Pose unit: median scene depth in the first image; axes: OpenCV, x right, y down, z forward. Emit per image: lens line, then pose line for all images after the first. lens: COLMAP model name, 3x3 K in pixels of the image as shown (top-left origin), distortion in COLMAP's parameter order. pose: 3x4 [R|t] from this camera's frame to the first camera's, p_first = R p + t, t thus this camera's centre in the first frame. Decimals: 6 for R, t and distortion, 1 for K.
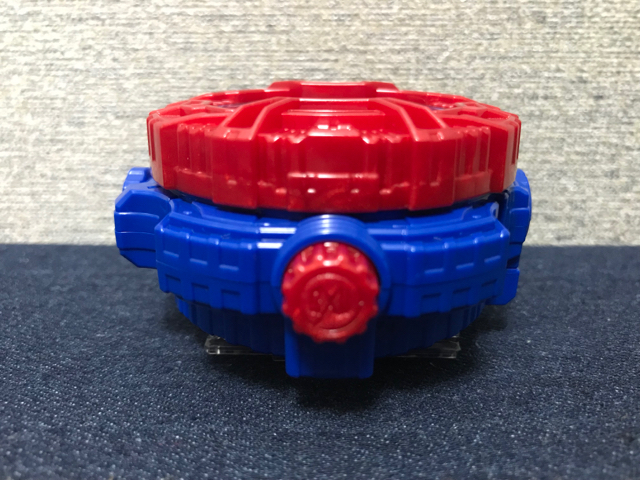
lens RADIAL K [[551.2, 0, 326.7], [0, 551.2, 243.6], [0, 0, 1]] dist [-0.047128, 0.041042]
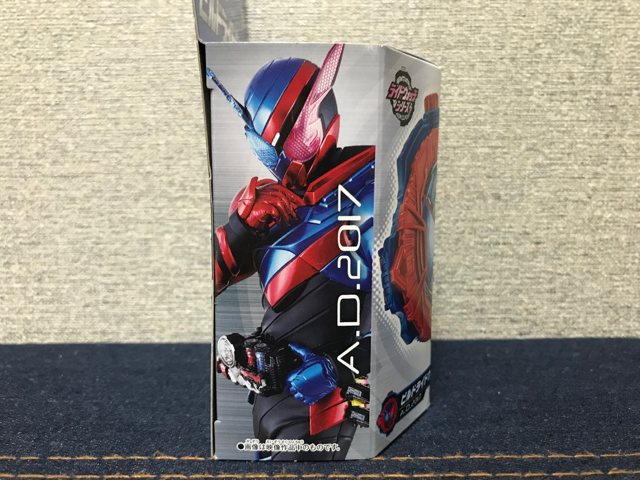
lens RADIAL K [[551.2, 0, 322.9], [0, 551.2, 240.0], [0, 0, 1]] dist [-0.047128, 0.041042]
pose [[0.999751, -0.011213, 0.019273, -0.154723], [0.014654, 0.981887, -0.188899, 0.014121], [-0.016806, 0.189135, 0.981807, -0.553778]]
